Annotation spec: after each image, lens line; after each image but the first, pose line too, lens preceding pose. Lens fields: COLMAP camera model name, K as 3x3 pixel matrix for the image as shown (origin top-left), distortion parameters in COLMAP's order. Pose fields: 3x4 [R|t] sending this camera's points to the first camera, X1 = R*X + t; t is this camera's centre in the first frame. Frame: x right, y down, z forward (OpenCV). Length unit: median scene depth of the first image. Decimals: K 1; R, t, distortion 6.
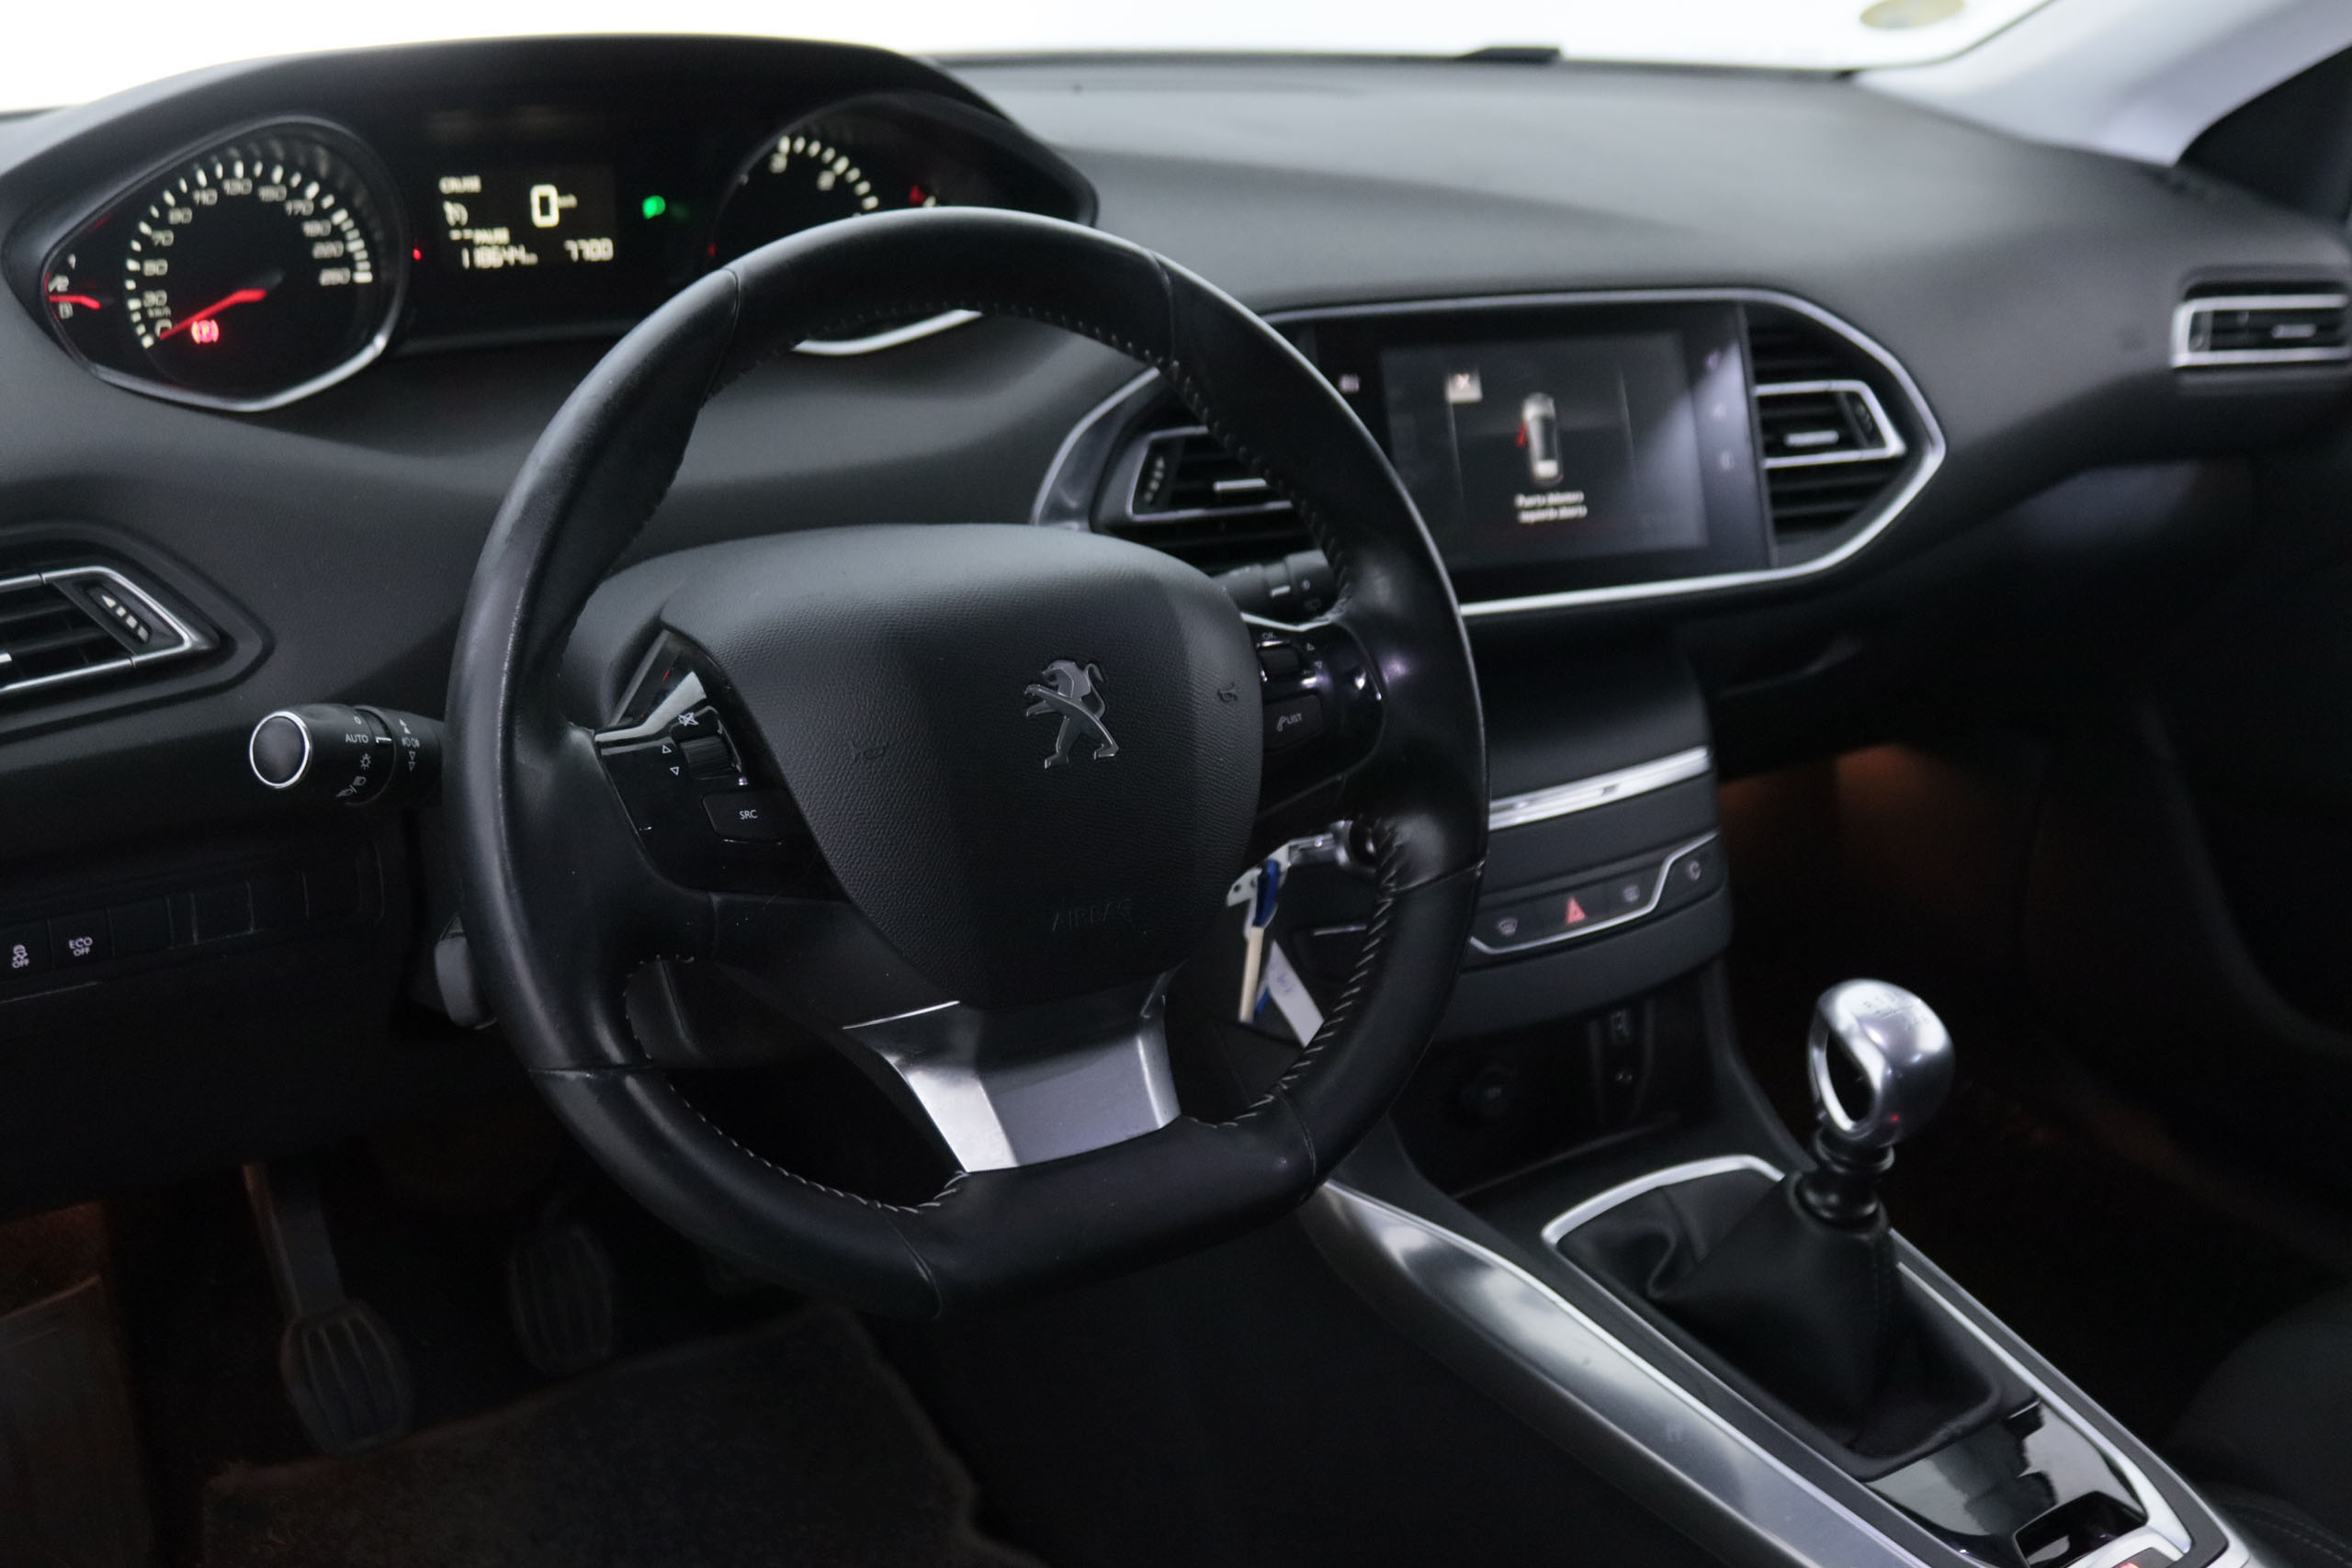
lens RADIAL K [[2538.8, 0, 1176.0], [0, 2538.8, 784.0], [0, 0, 1]] dist [-0.080590, 0.019035]
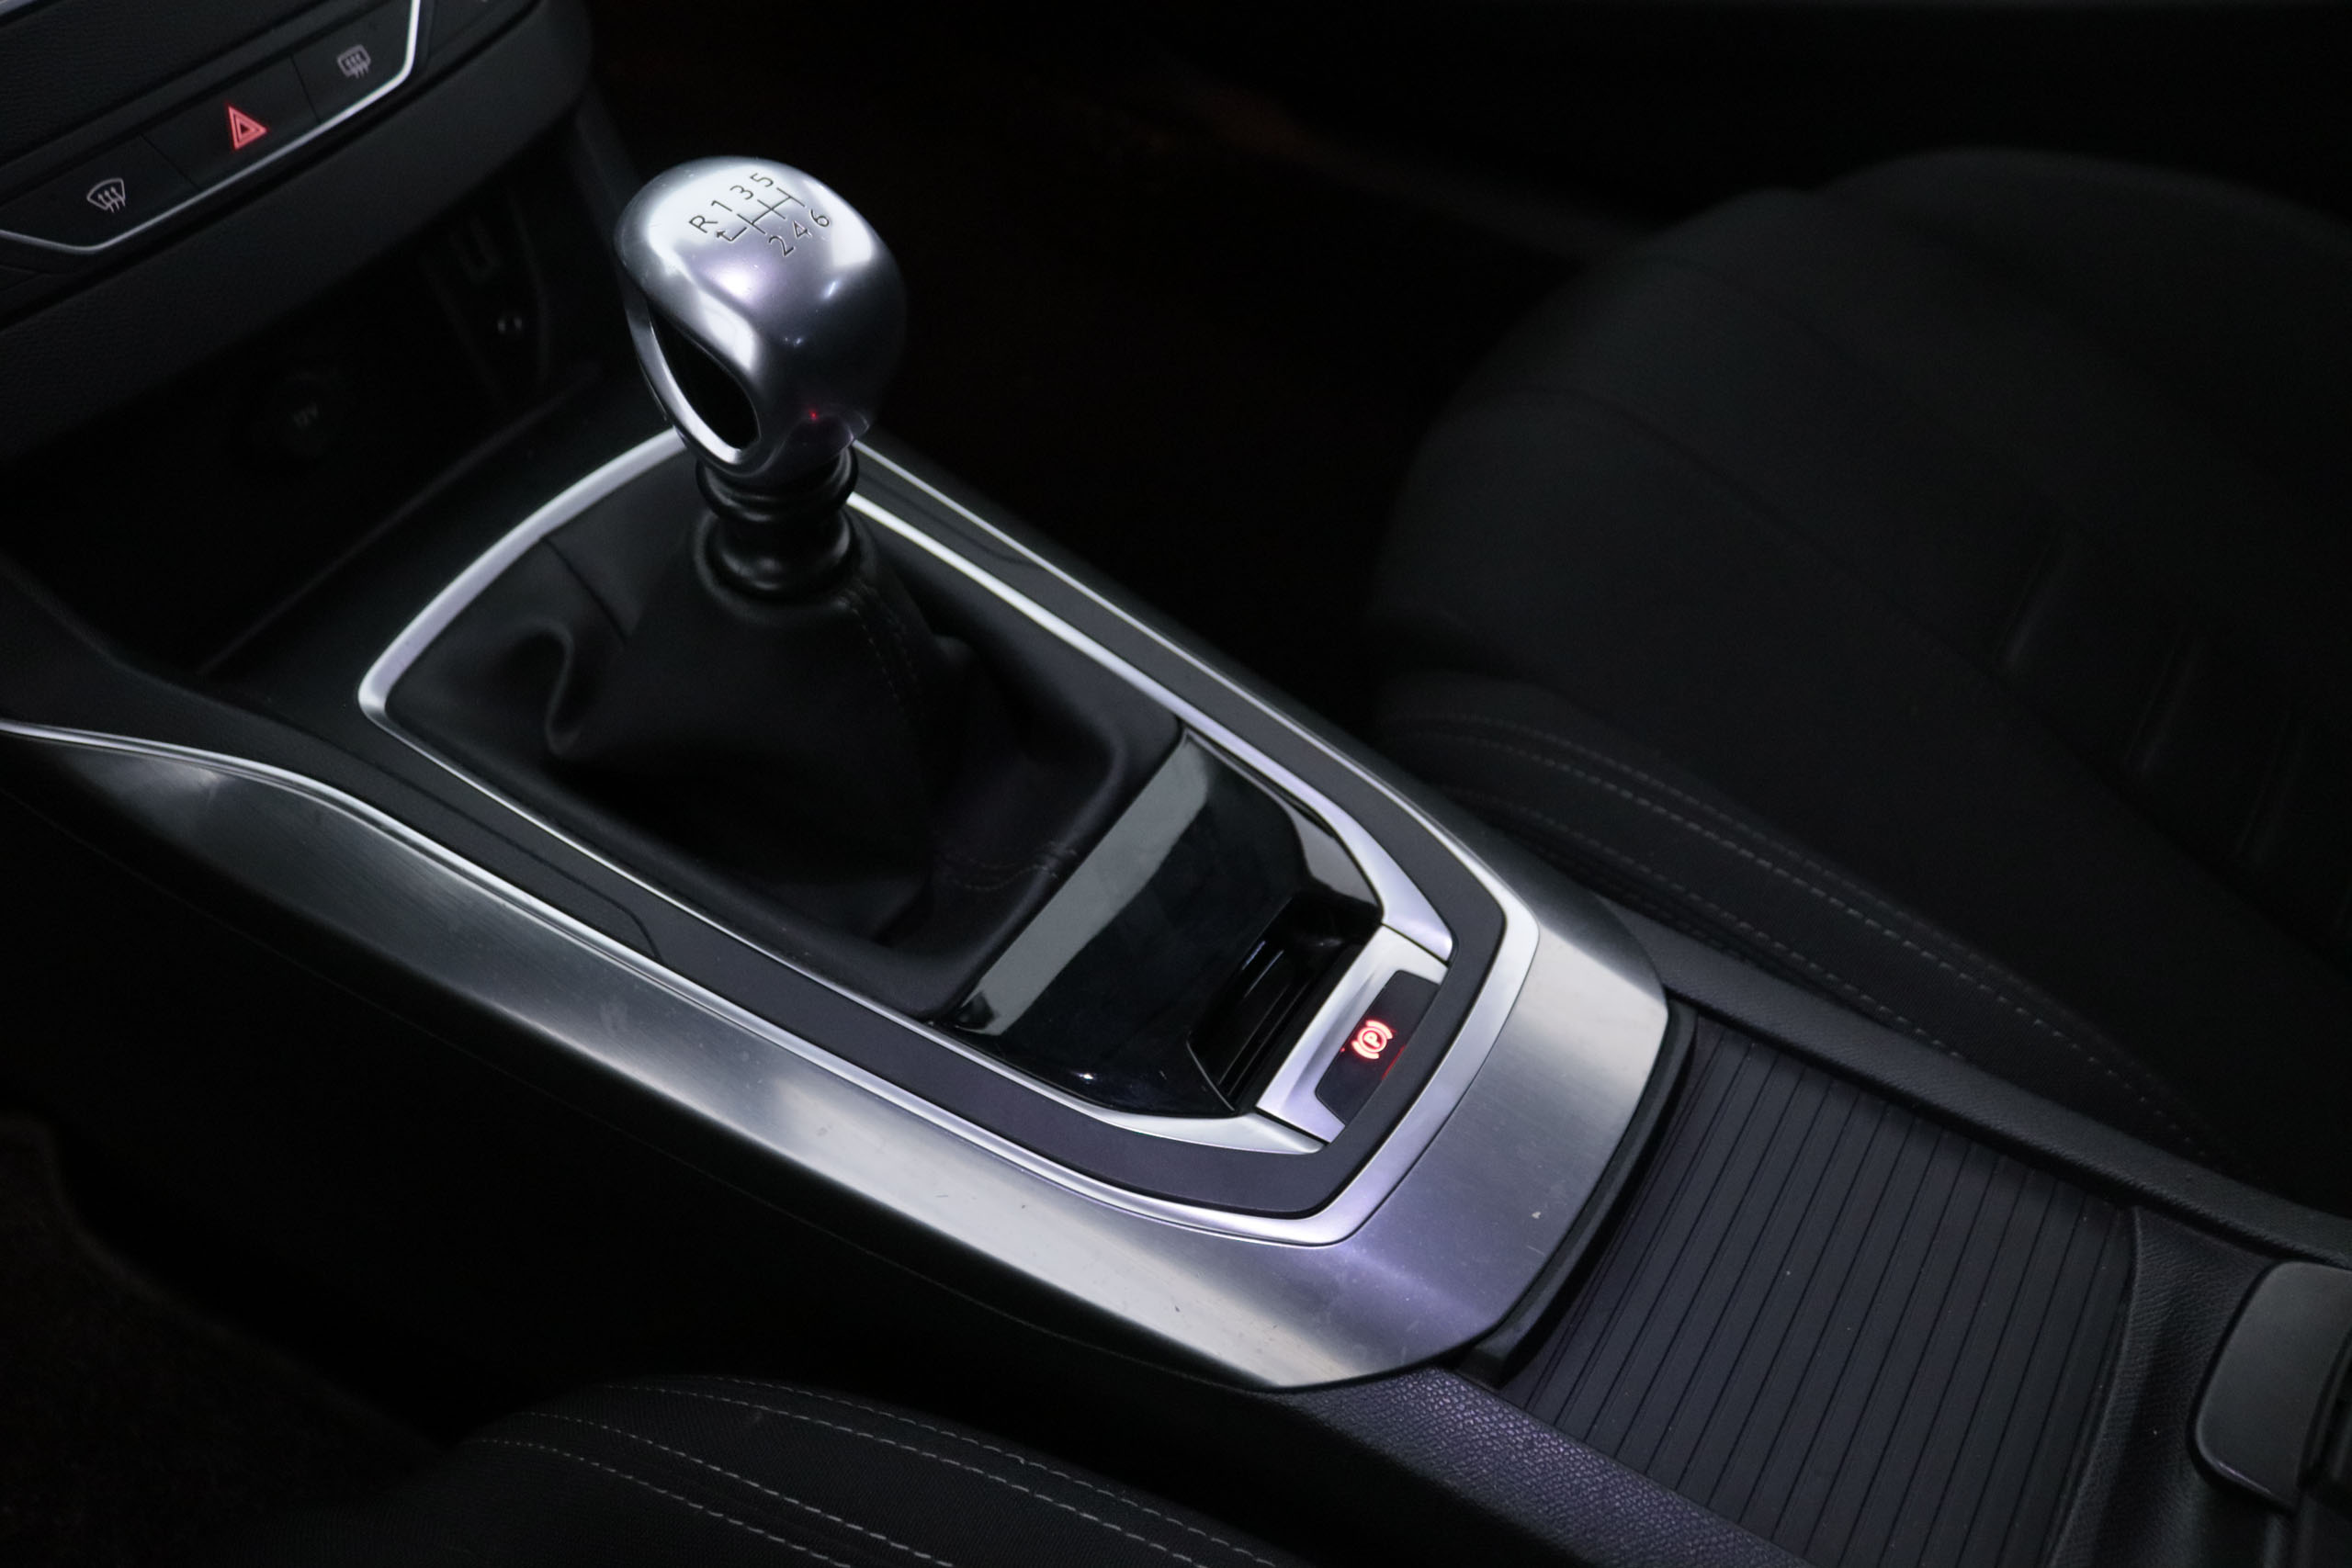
lens RADIAL K [[1922.9, 0, 1156.9], [0, 1922.9, 736.5], [0, 0, 1]] dist [-0.160014, 0.136118]
pose [[0.923817, -0.320228, 0.209803, 0.200685], [0.196086, 0.866473, 0.459103, 0.018175], [-0.328806, -0.382988, 0.863254, 0.496716]]
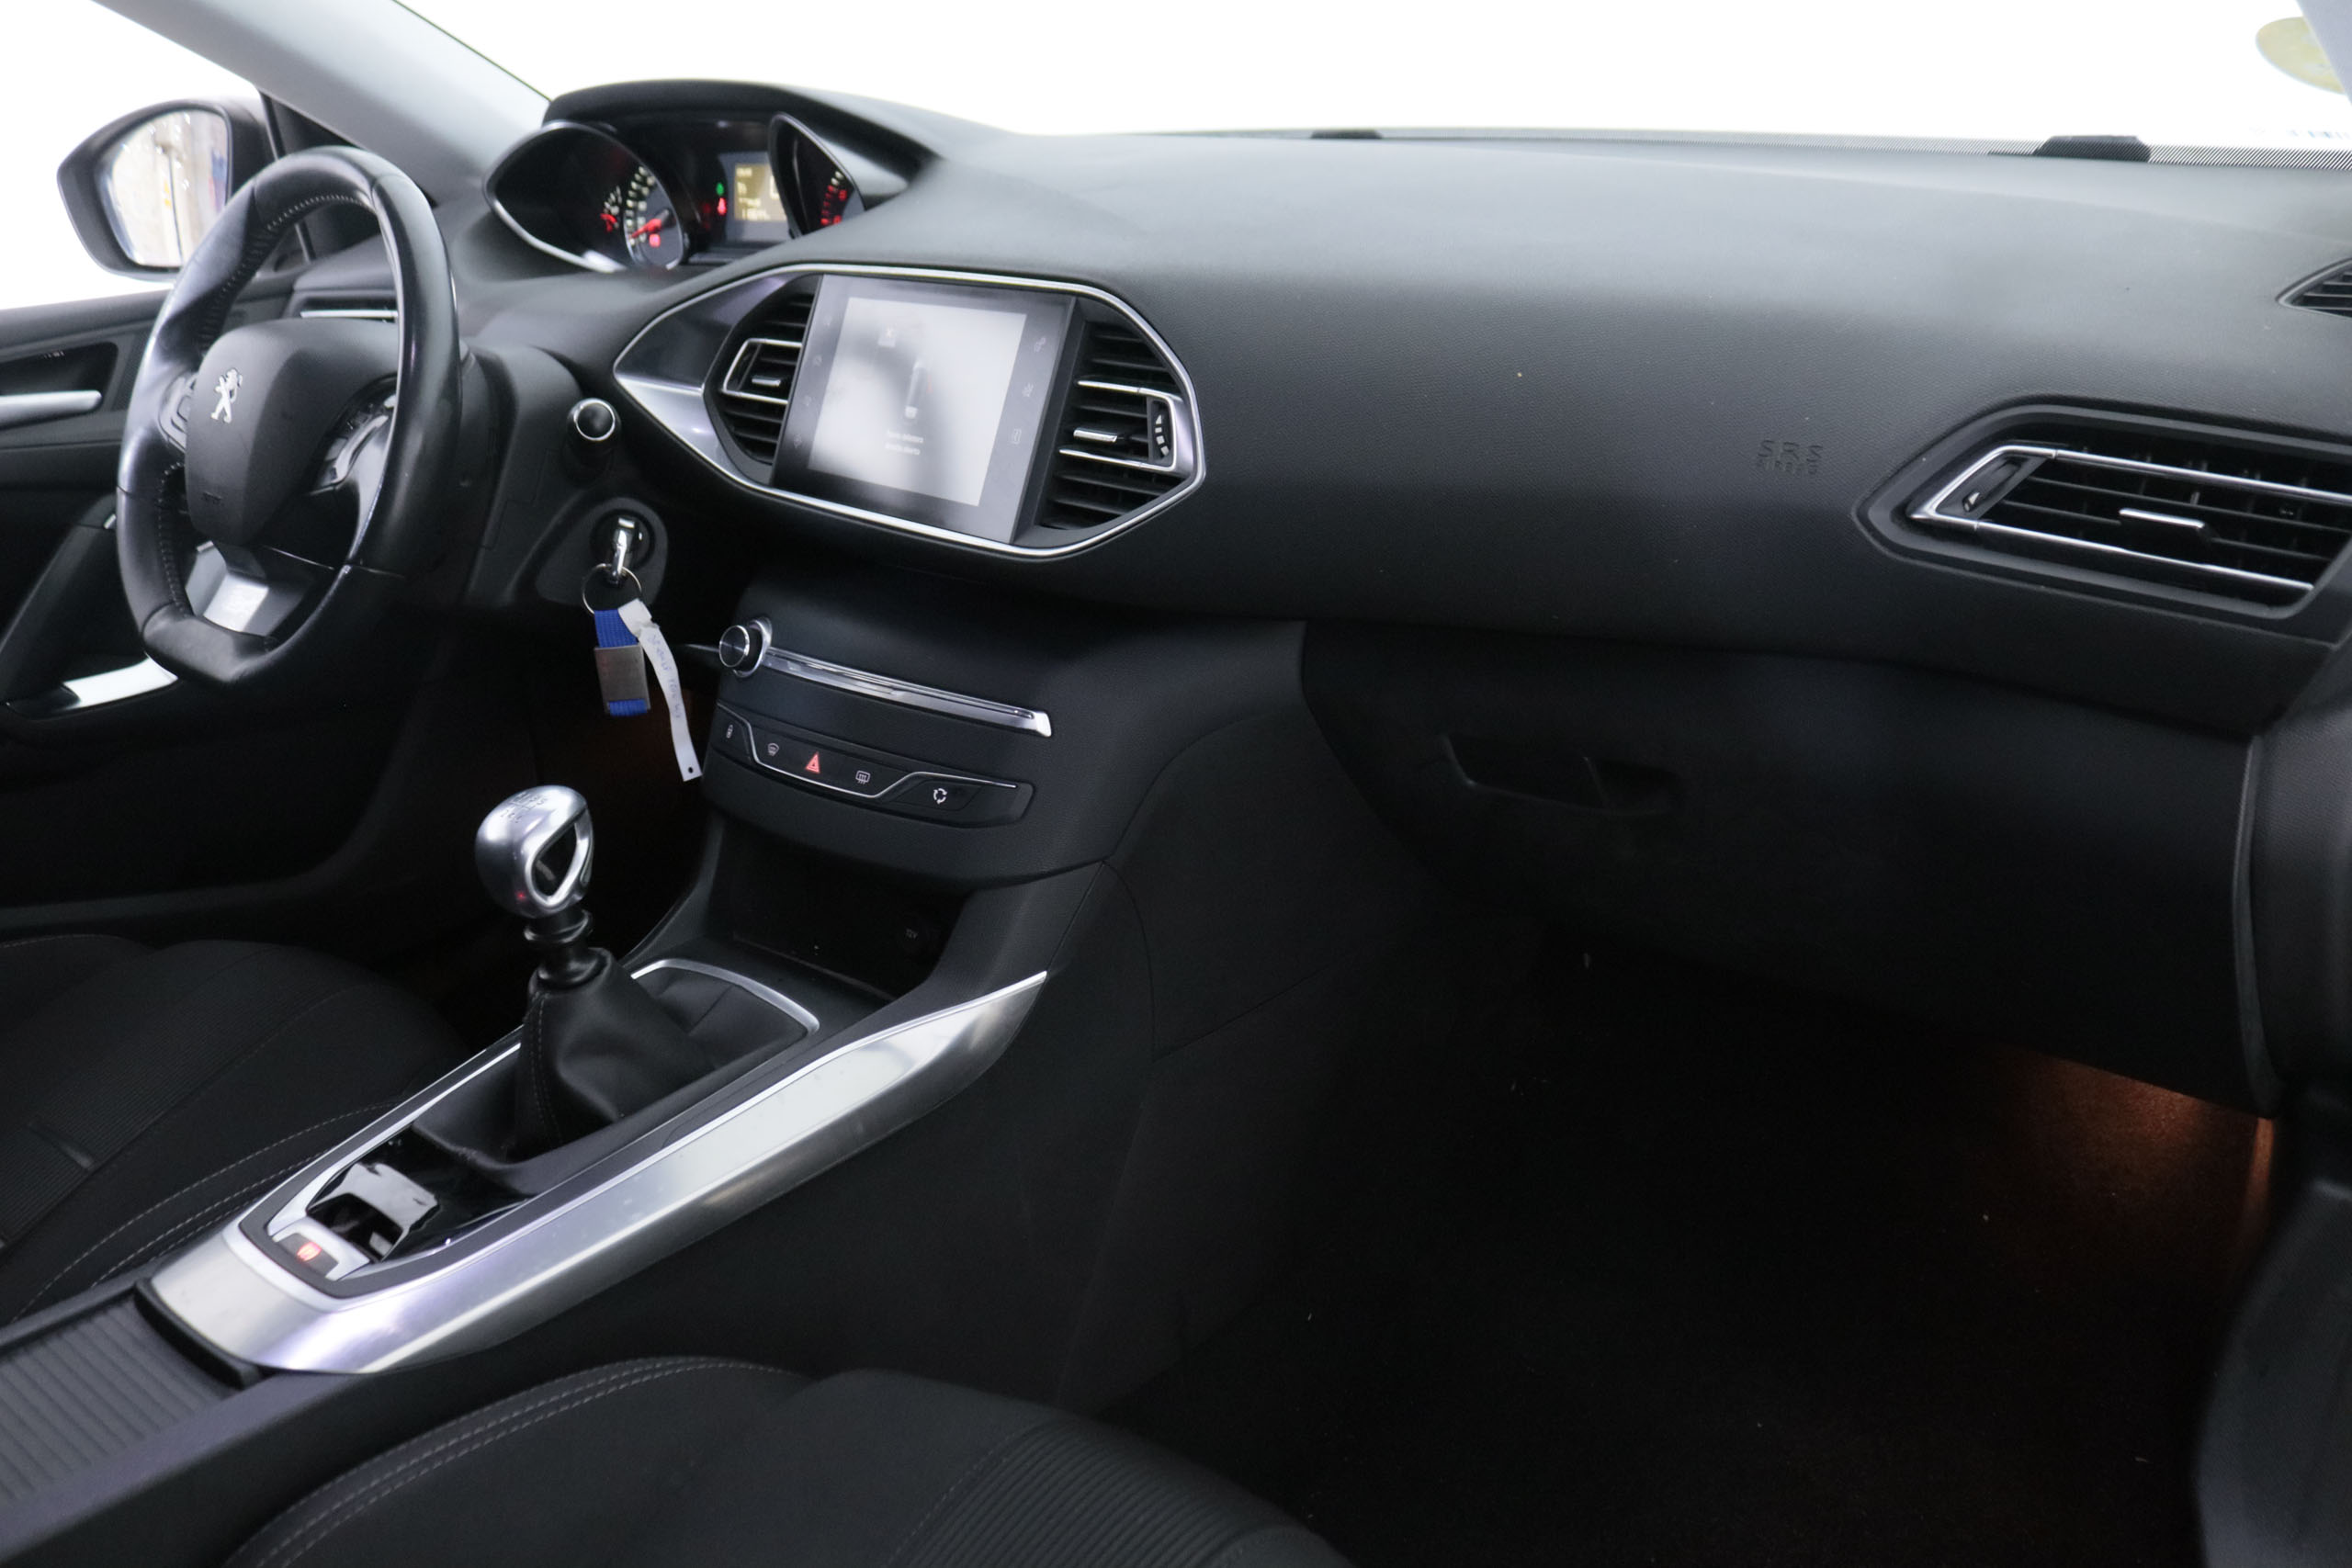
lens RADIAL K [[1922.9, 0, 1156.9], [0, 1922.9, 736.5], [0, 0, 1]] dist [-0.160014, 0.136118]
pose [[0.253883, 0.265420, -0.930105, 0.985592], [-0.311327, 0.932863, 0.181227, -0.168924], [0.915761, 0.243556, 0.319470, 0.797682]]
